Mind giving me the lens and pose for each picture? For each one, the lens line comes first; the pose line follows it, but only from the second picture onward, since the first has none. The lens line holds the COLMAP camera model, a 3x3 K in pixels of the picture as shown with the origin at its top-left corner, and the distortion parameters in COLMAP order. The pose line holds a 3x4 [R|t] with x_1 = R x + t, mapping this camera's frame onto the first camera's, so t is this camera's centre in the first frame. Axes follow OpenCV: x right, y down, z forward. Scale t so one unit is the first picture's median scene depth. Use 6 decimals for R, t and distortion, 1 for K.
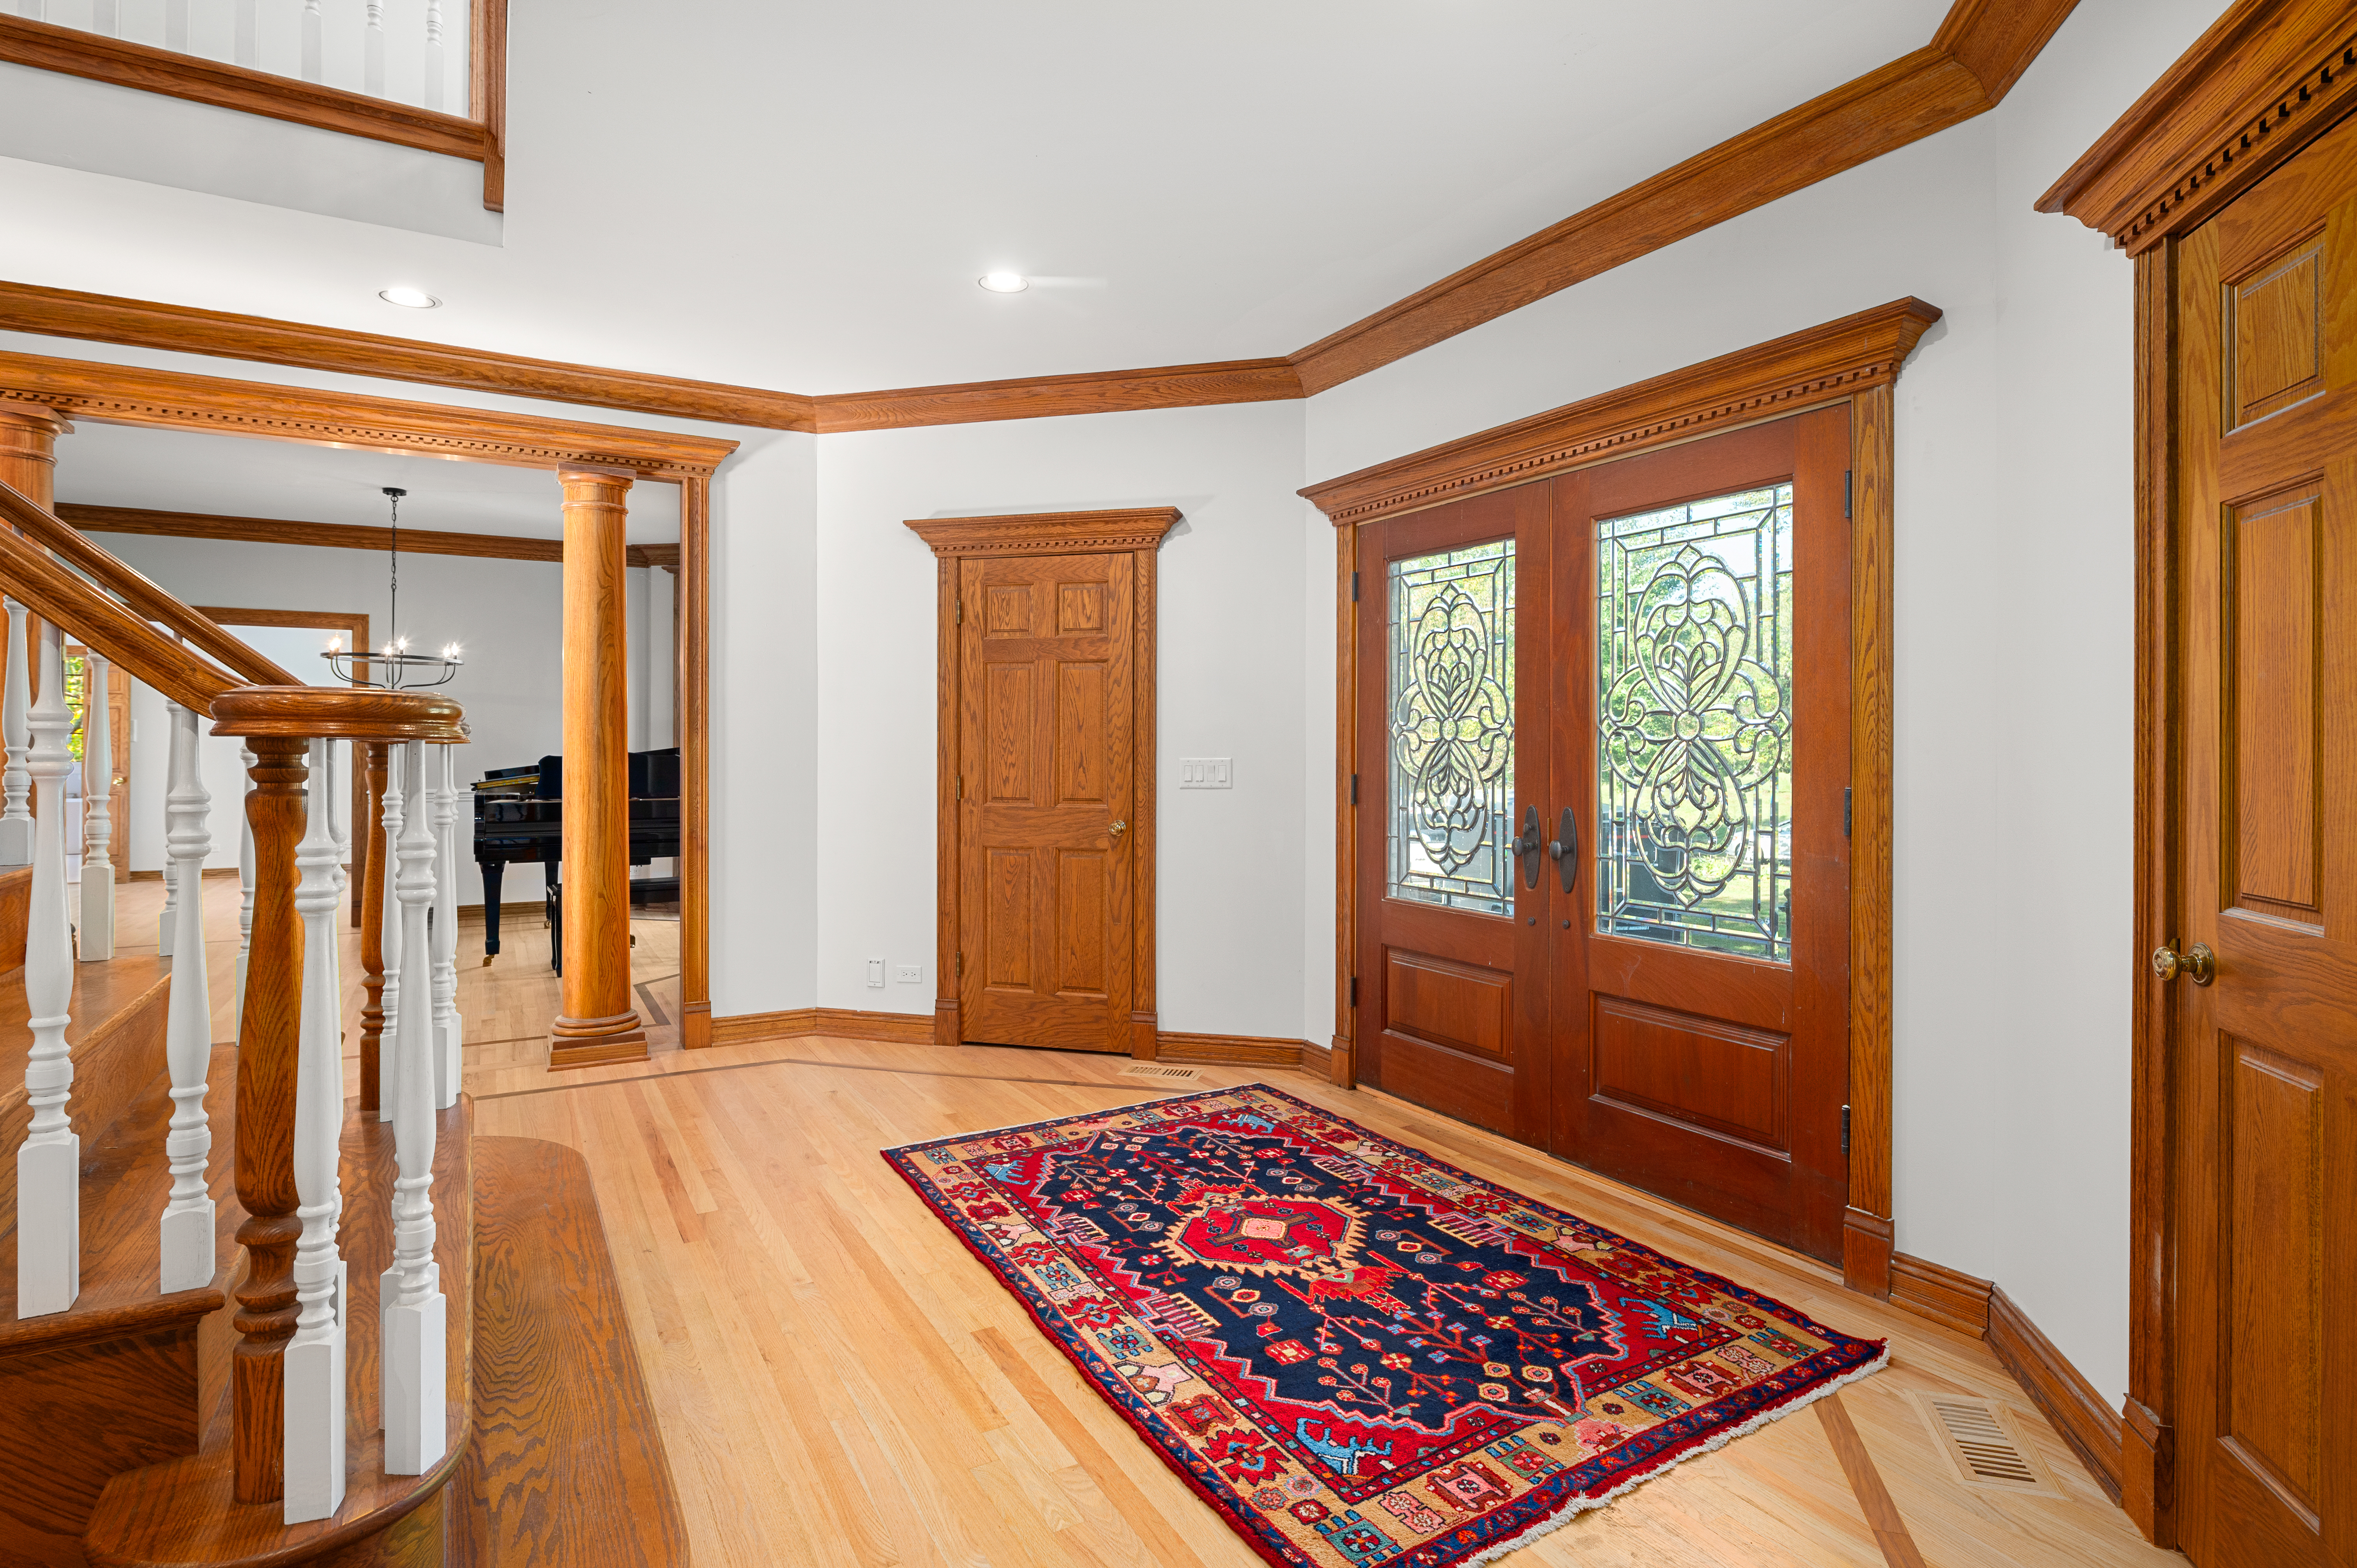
lens RADIAL K [[1198.5, 0, 1180.6], [0, 1198.5, 765.2], [0, 0, 1]] dist [0.000555, -0.000008]
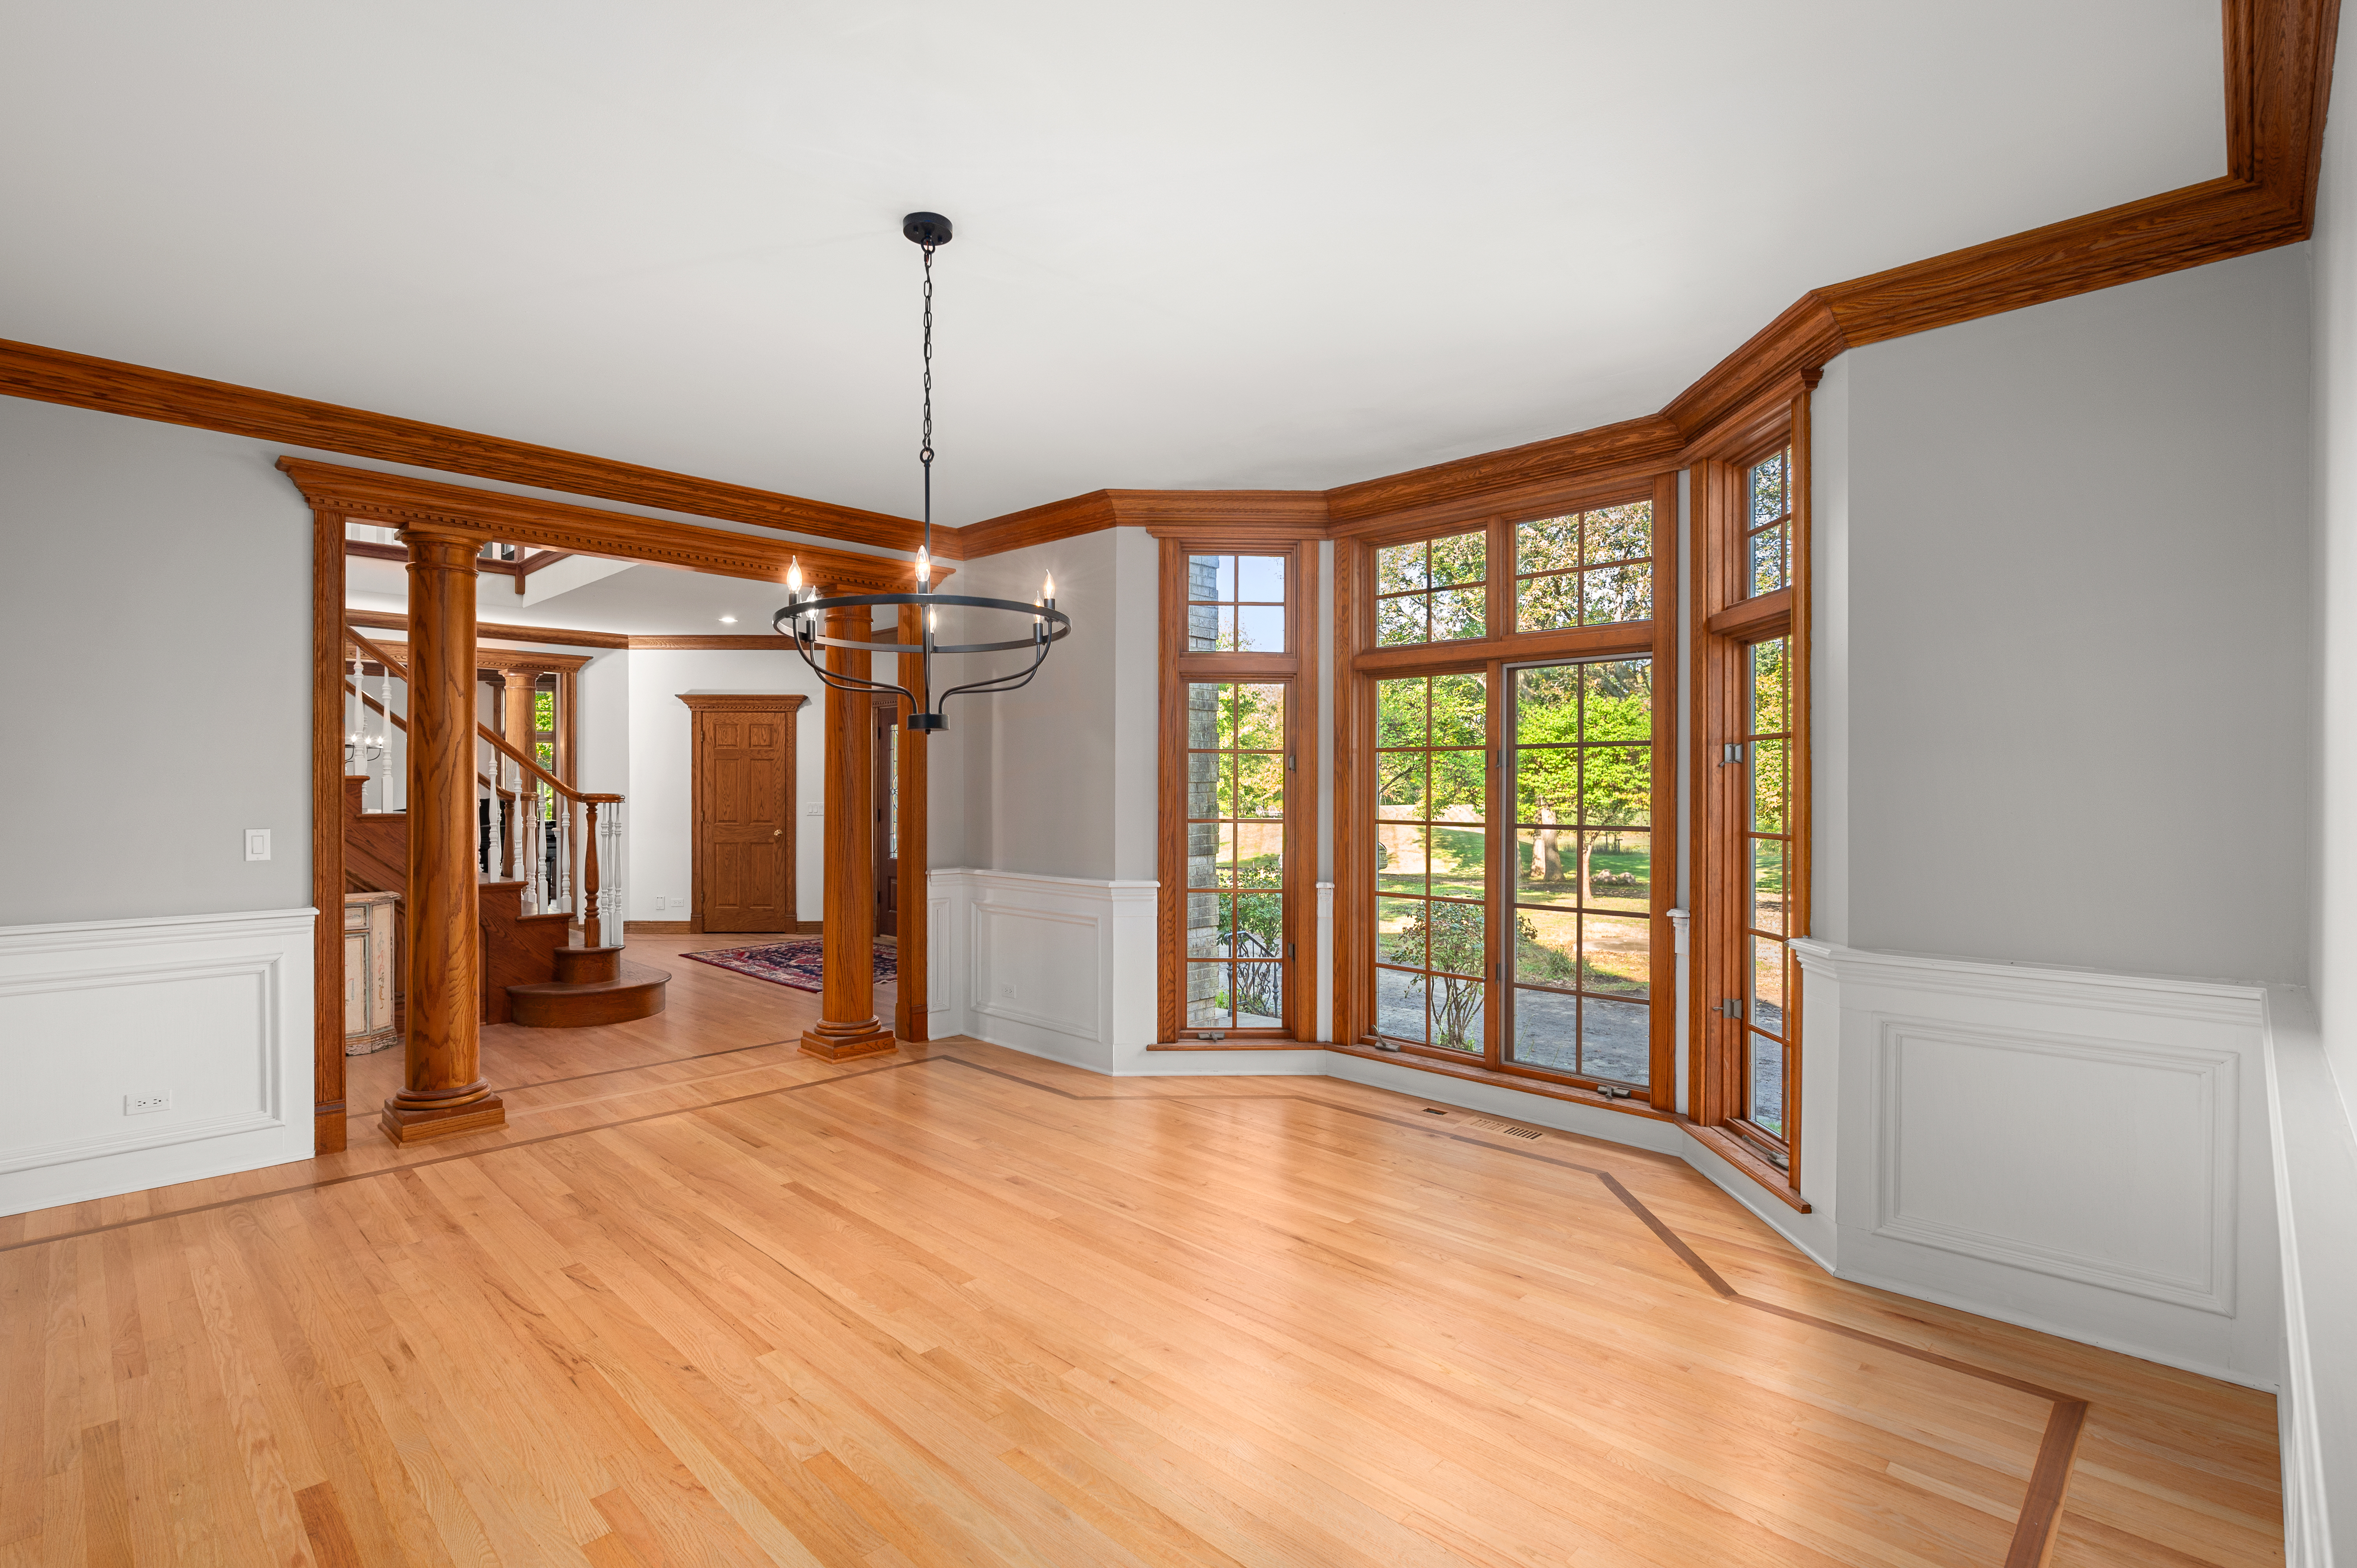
lens RADIAL K [[1112.5, 0, 1175.0], [0, 1112.5, 791.0], [0, 0, 1]] dist [-0.001059, 0.000050]
pose [[0.964208, -0.002644, 0.265134, 0.111941], [0.004361, 0.999973, -0.005891, -0.012035], [-0.265111, 0.006836, 0.964194, -1.213494]]
